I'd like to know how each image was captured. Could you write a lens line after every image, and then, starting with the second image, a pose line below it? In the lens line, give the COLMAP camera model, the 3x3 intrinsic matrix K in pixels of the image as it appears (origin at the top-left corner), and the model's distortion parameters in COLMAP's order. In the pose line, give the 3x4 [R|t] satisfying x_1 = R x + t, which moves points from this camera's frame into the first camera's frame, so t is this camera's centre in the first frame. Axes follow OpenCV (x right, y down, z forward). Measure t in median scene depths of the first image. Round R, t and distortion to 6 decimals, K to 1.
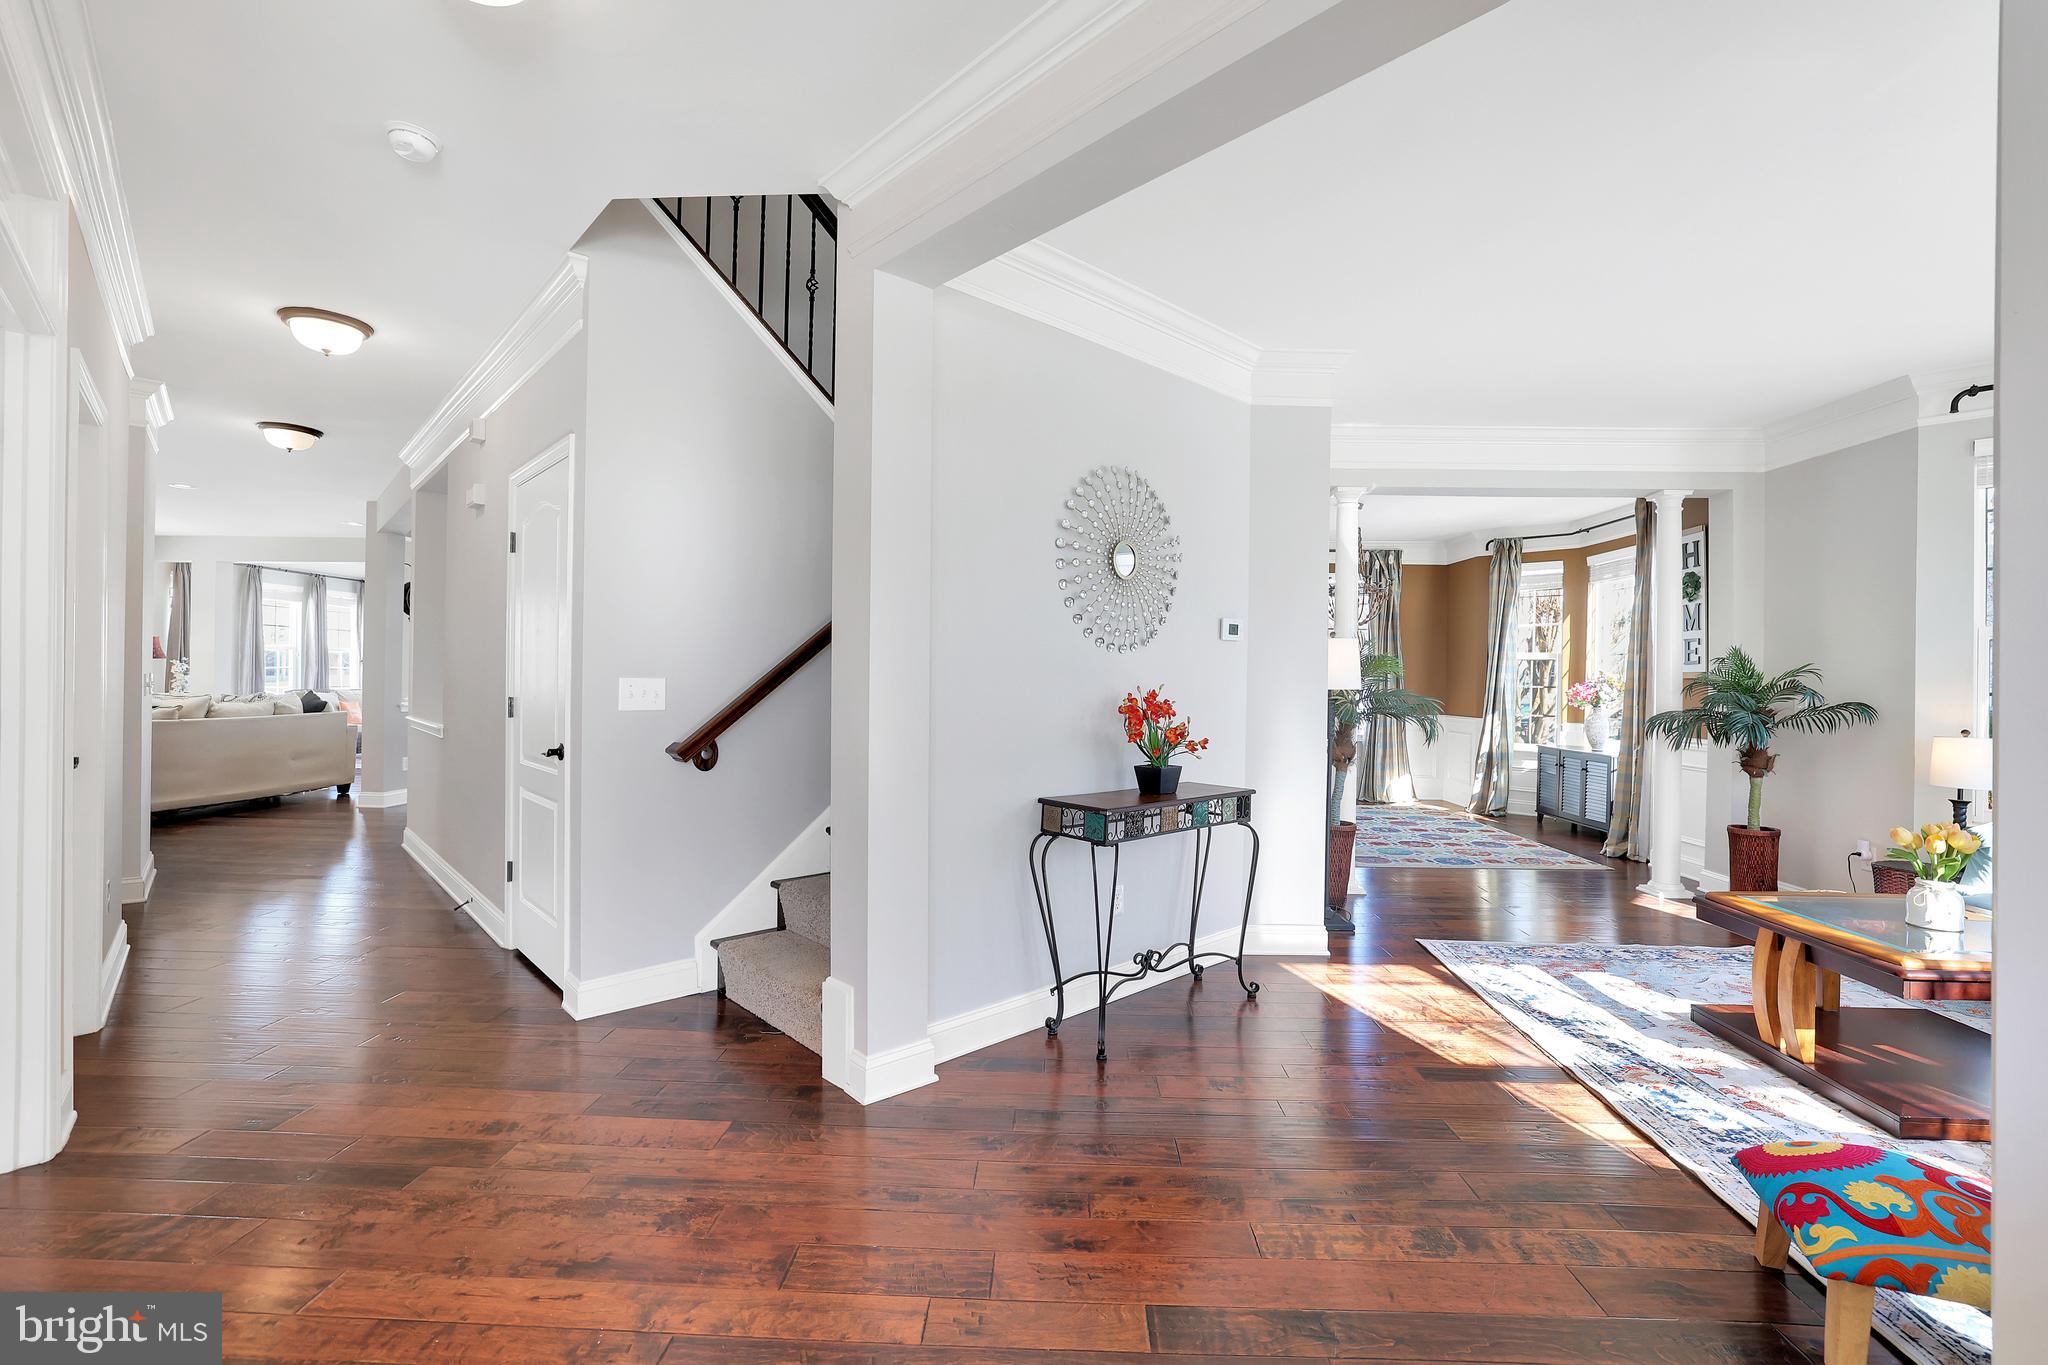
lens RADIAL K [[882.1, 0, 1026.9], [0, 882.1, 666.6], [0, 0, 1]] dist [-0.038541, 0.014622]
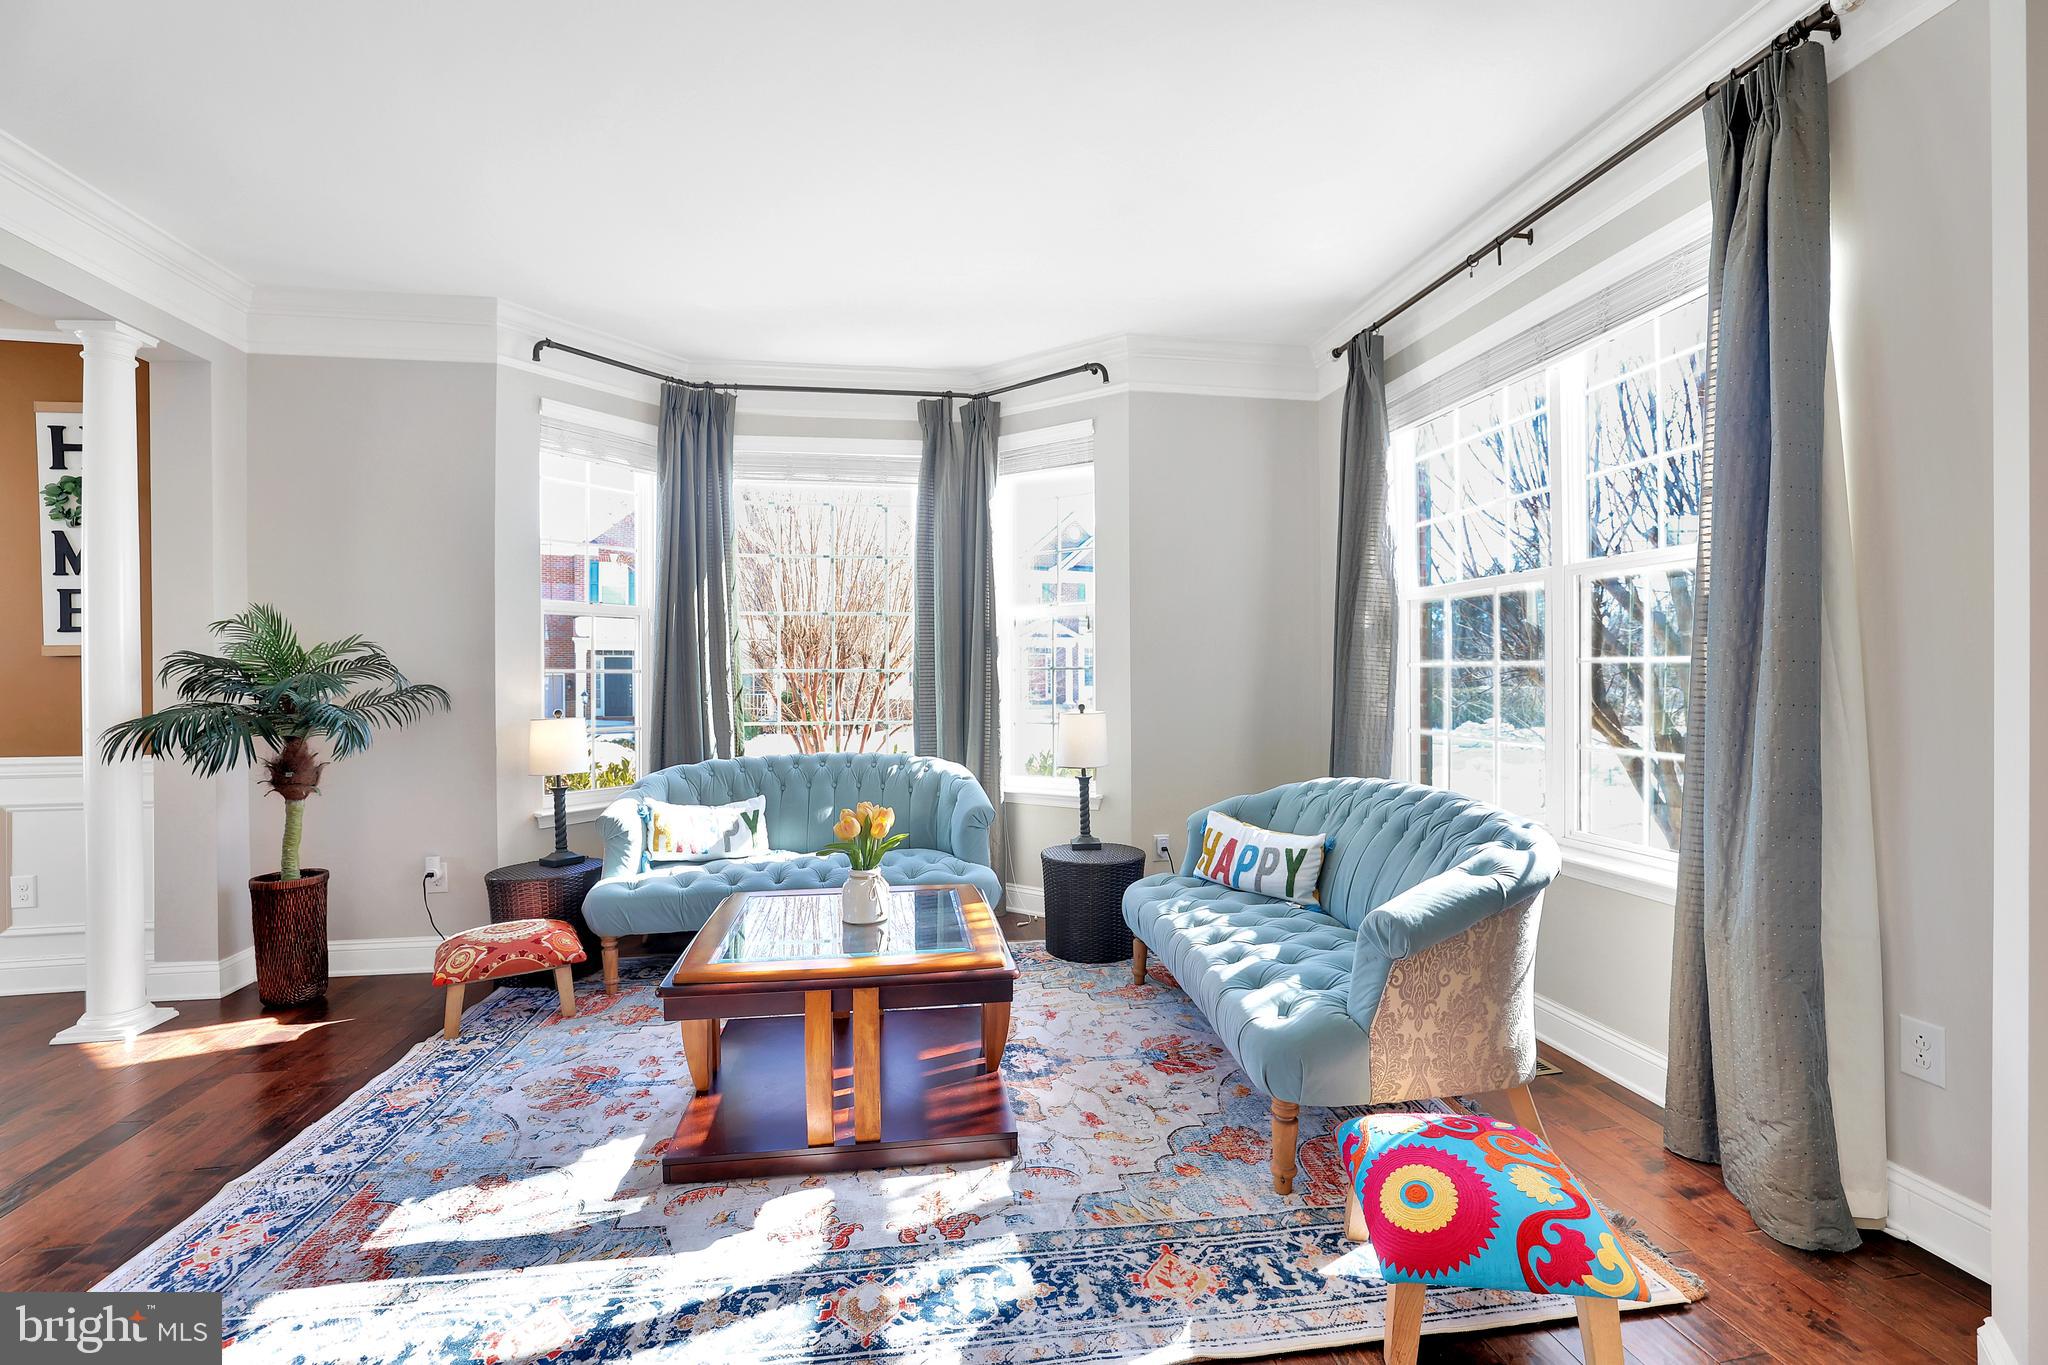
lens RADIAL K [[882.1, 0, 1026.9], [0, 882.1, 666.6], [0, 0, 1]] dist [-0.038541, 0.014622]
pose [[-0.213427, -0.006166, 0.976940, 0.070231], [-0.010449, 0.999937, 0.004029, 0.017830], [-0.976903, -0.009349, -0.213478, 0.695044]]
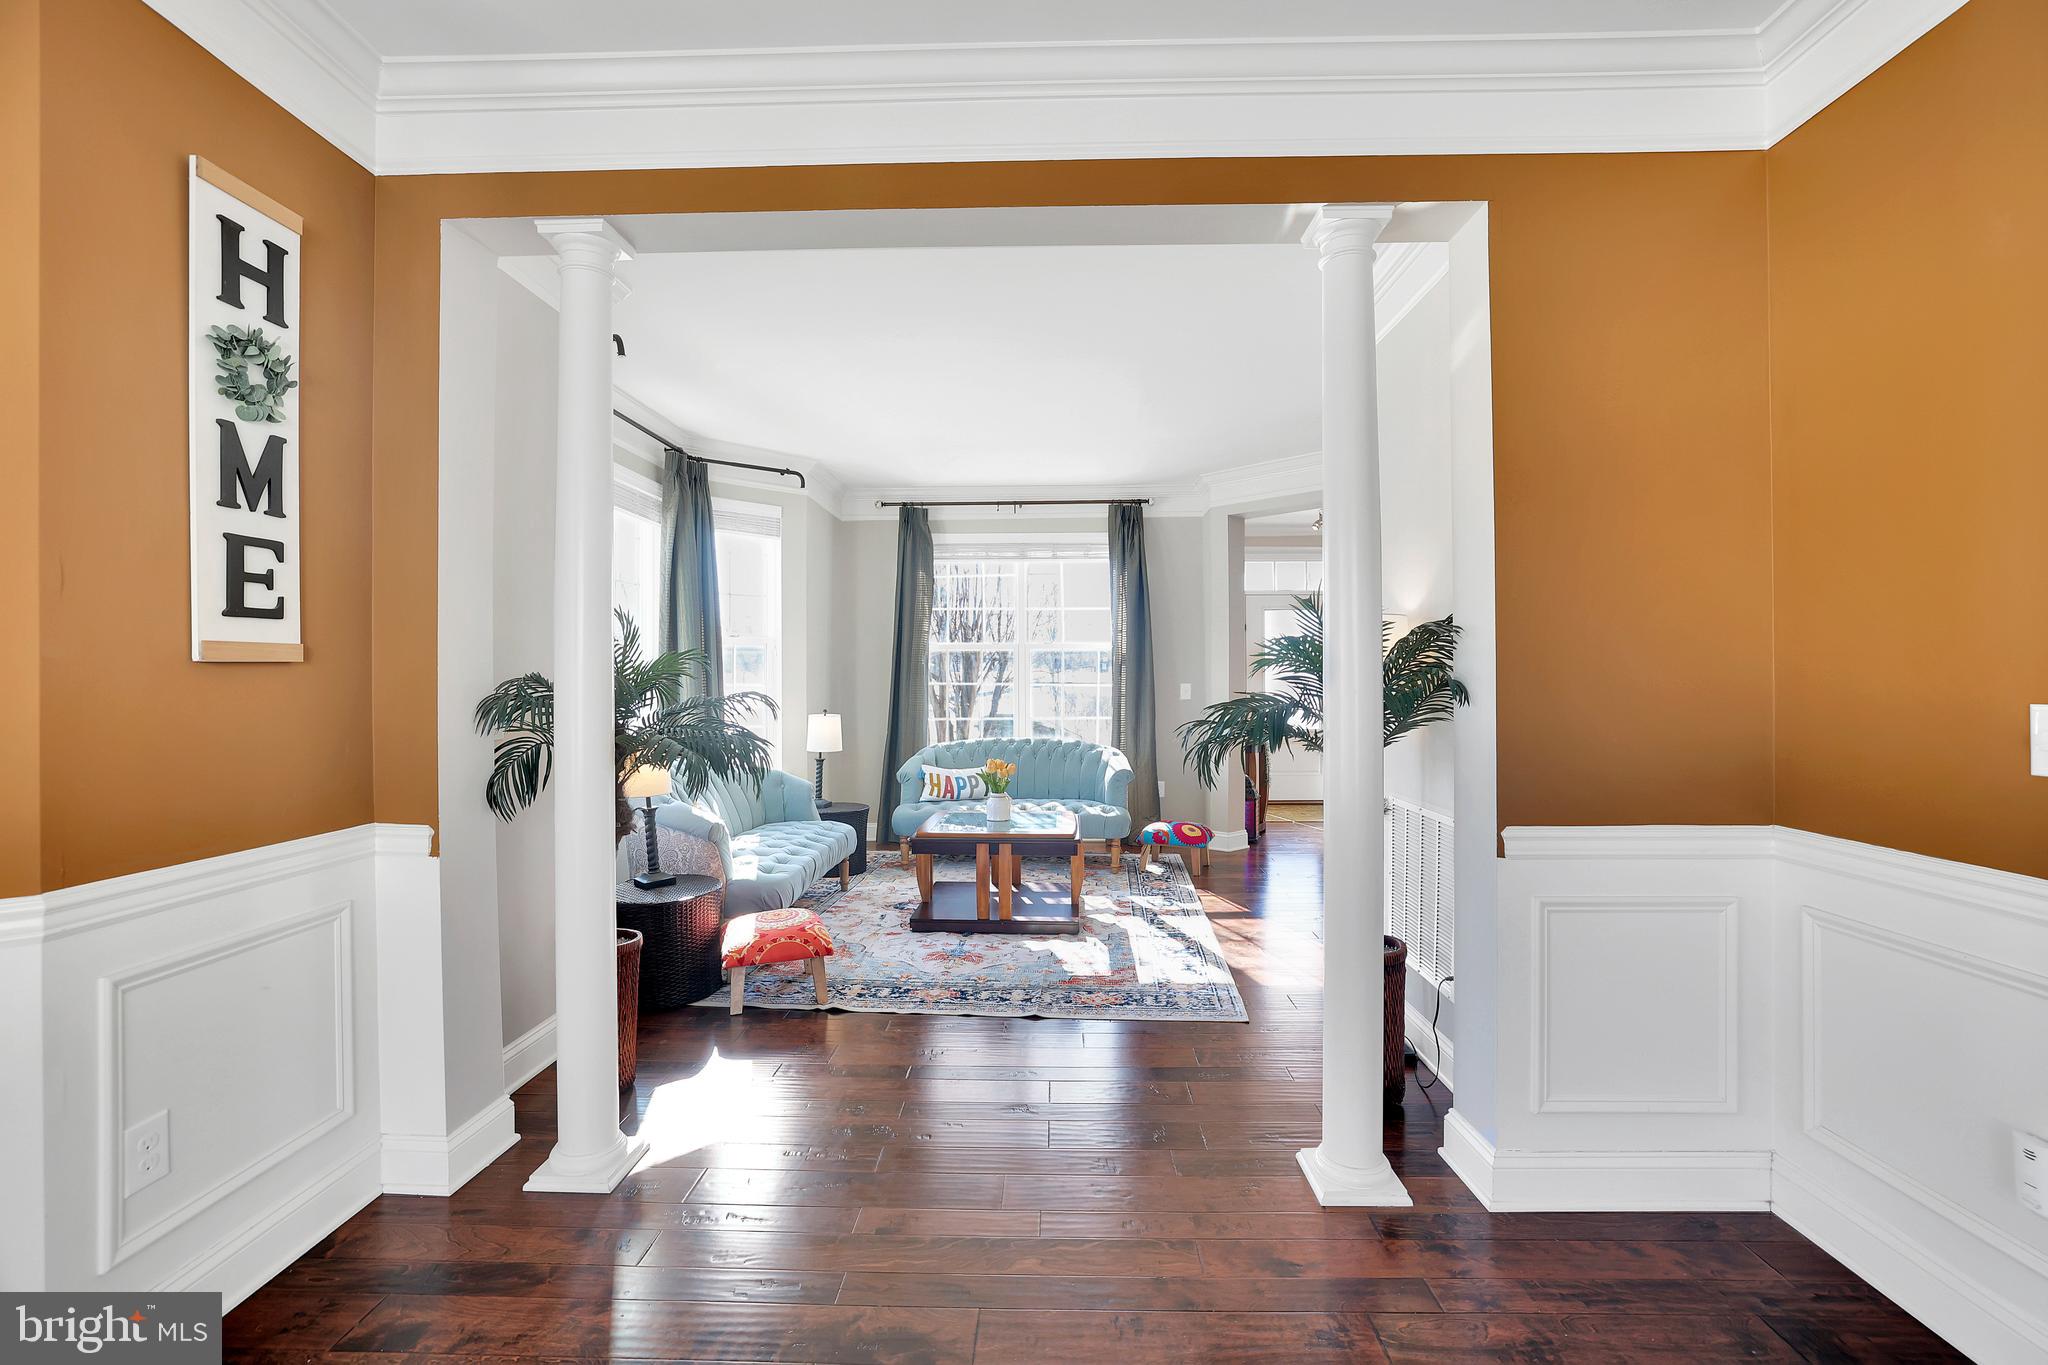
lens RADIAL K [[918.0, 0, 1024.0], [0, 918.0, 682.5], [0, 0, 1]] dist [-0.041421, 0.000072]
pose [[-0.999615, -0.009681, -0.026020, 0.704951], [-0.009368, 0.999883, -0.012130, 0.031976], [0.026134, -0.011882, -0.999588, 1.906264]]
